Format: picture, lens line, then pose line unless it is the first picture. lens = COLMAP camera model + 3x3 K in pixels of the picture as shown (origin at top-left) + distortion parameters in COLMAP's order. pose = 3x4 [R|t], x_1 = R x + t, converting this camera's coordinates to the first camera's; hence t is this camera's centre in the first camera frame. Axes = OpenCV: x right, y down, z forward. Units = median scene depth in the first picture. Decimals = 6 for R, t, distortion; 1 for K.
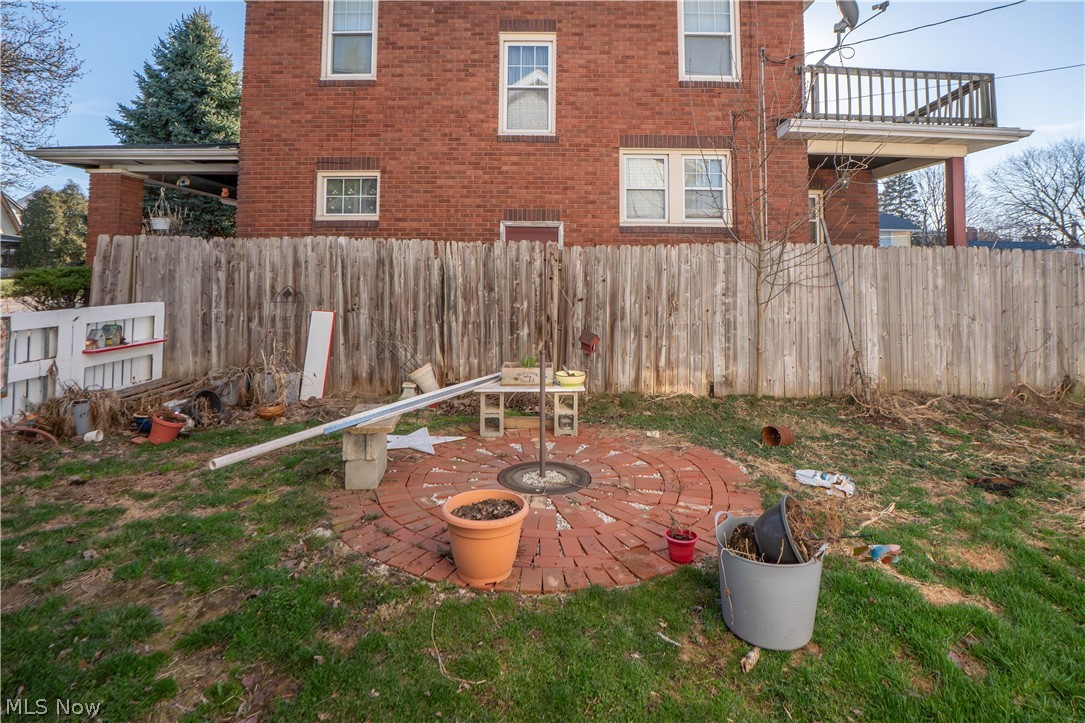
lens RADIAL K [[576.5, 0, 542.8], [0, 576.5, 232.1], [0, 0, 1]] dist [-0.003088, 0.000062]
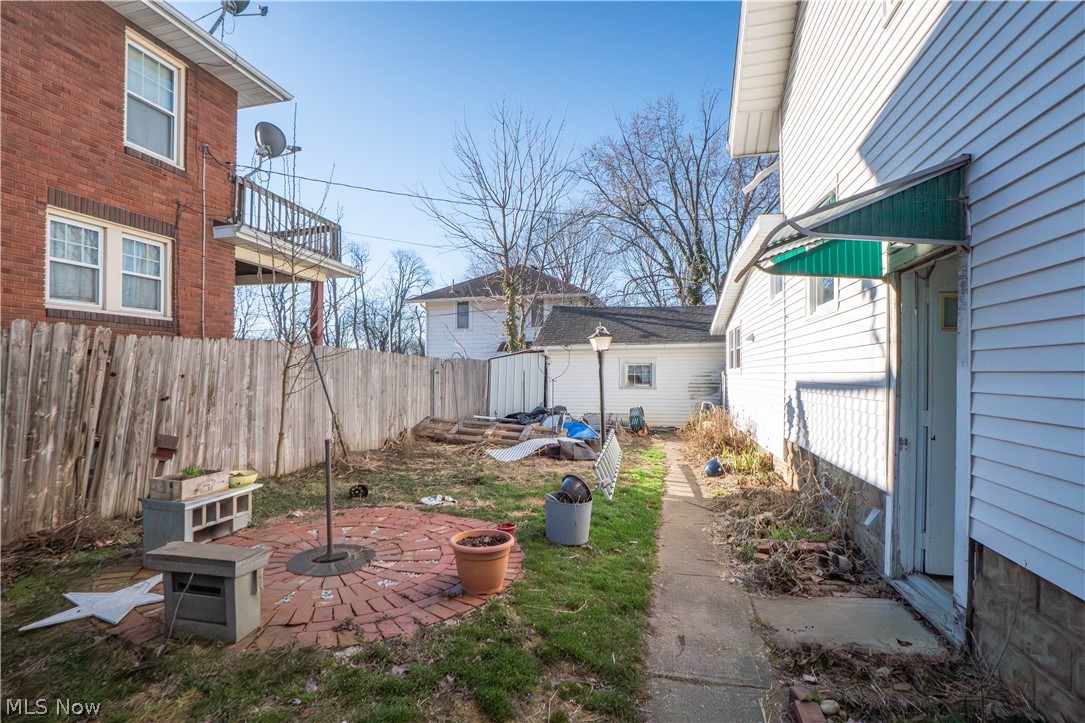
lens RADIAL K [[543.7, 0, 542.0], [0, 543.7, 353.9], [0, 0, 1]] dist [-0.000865, -0.000097]
pose [[0.254552, 0.023058, 0.966784, -0.513330], [-0.063427, 0.997961, -0.007101, 0.019283], [-0.964977, -0.059512, 0.255496, 0.232641]]
